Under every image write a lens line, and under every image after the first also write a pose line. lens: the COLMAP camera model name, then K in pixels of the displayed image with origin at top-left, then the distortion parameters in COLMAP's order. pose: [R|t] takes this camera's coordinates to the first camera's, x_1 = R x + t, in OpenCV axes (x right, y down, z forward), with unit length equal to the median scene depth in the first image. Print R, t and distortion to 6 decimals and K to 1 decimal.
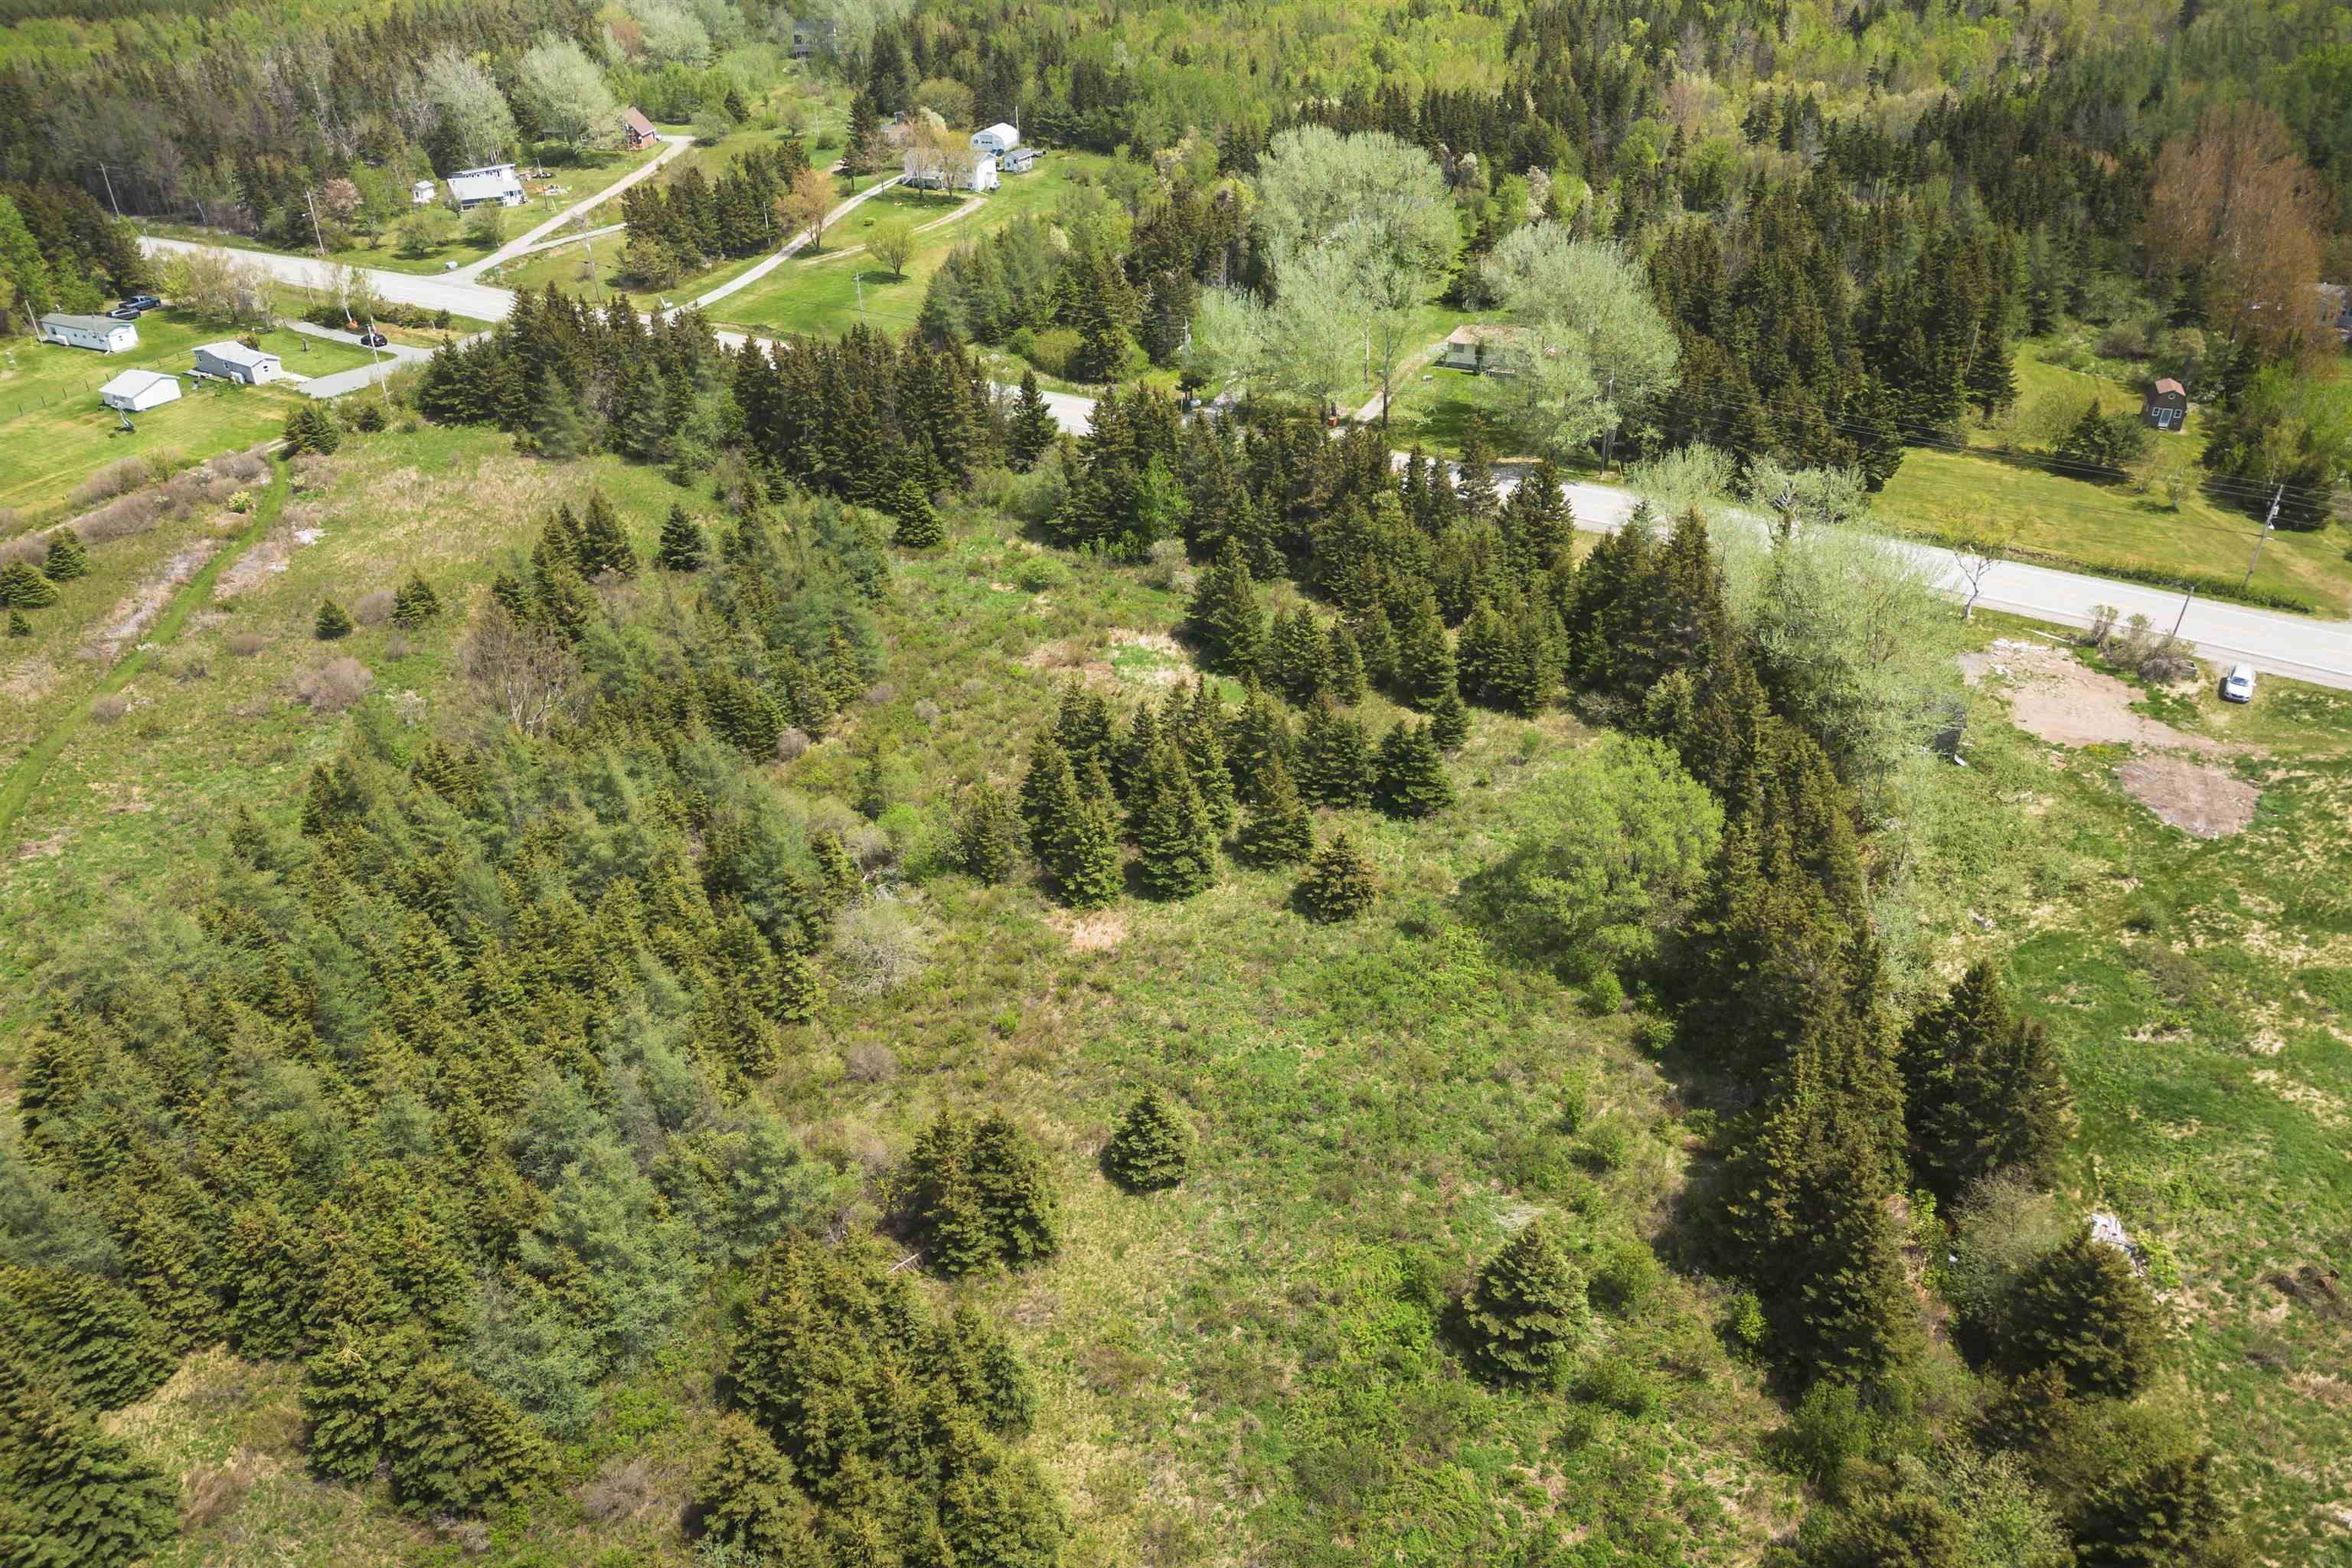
lens RADIAL K [[1637.8, 0, 1165.1], [0, 1637.8, 794.5], [0, 0, 1]] dist [0.073570, -0.070129]
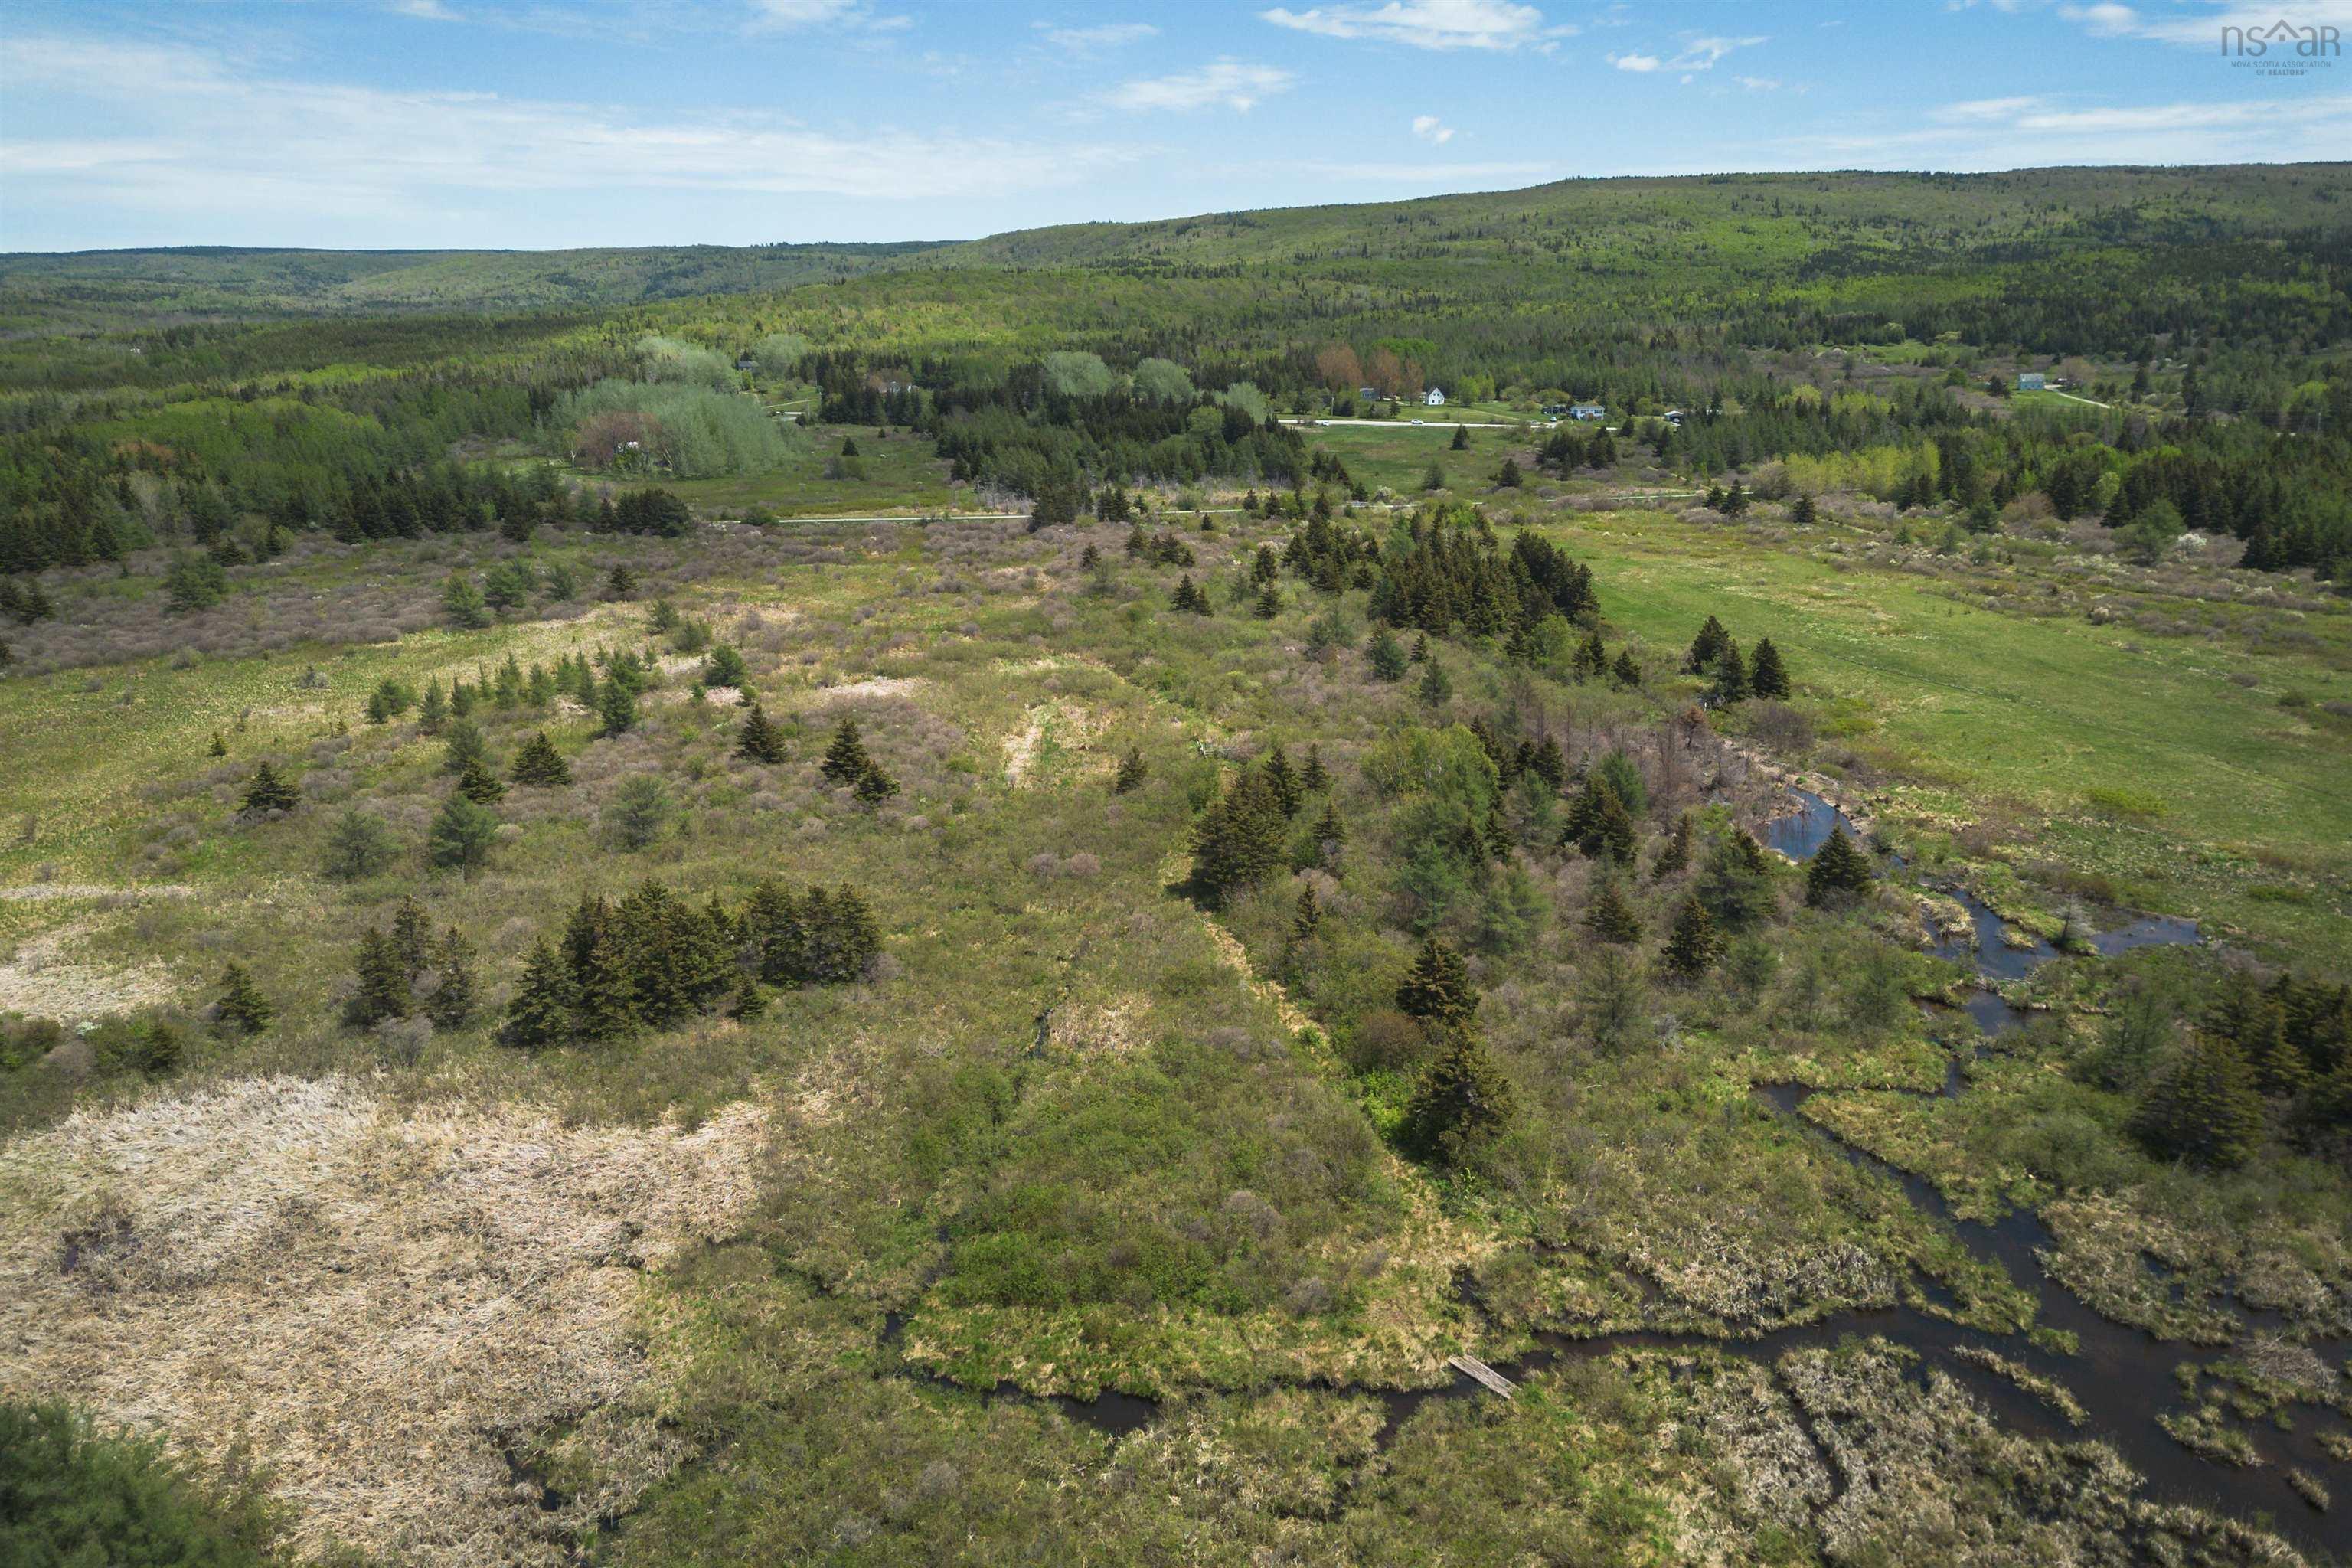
lens RADIAL K [[1636.2, 0, 1181.1], [0, 1636.2, 824.1], [0, 0, 1]] dist [0.073269, -0.069500]
pose [[0.944515, -0.104240, 0.311490, -0.652434], [0.173507, 0.963543, -0.203666, 0.966519], [-0.278903, 0.246411, 0.928167, -1.465273]]
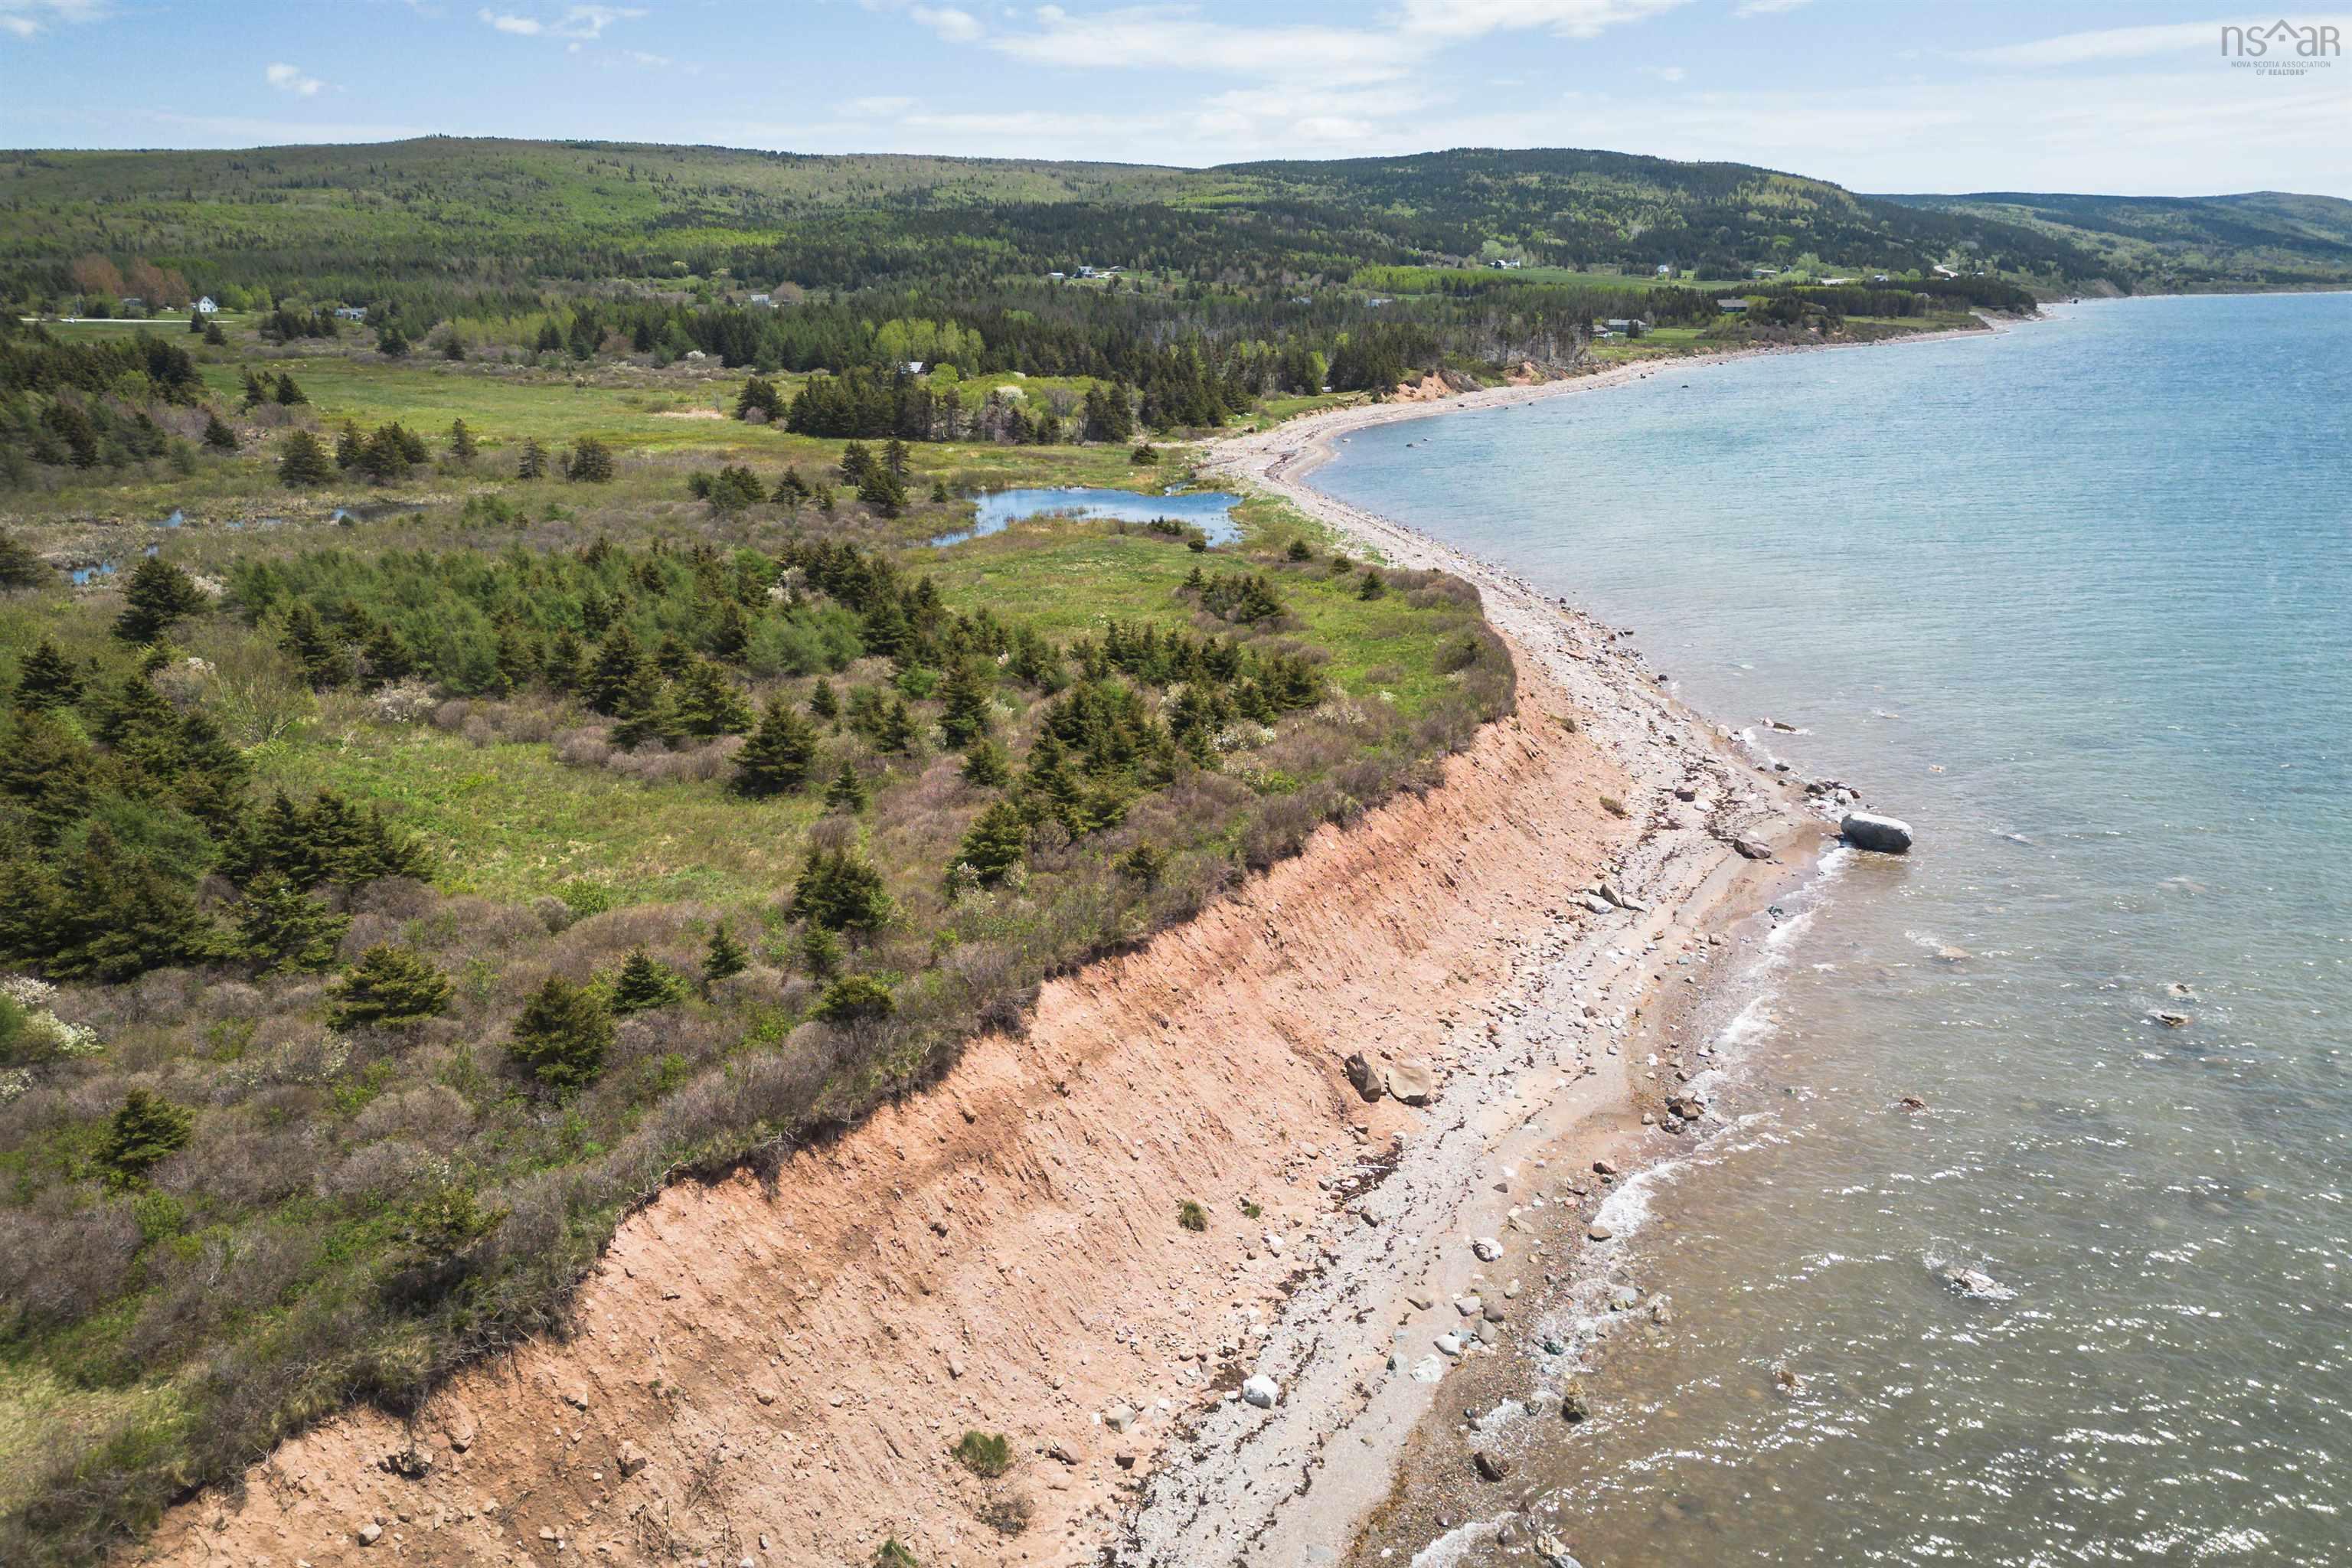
lens RADIAL K [[1637.8, 0, 1165.1], [0, 1637.8, 794.5], [0, 0, 1]] dist [0.073570, -0.070129]
pose [[0.606355, -0.239680, 0.758213, -0.735130], [0.409795, 0.911316, -0.039642, 1.398334], [-0.681470, 0.334749, 0.650800, -1.996865]]
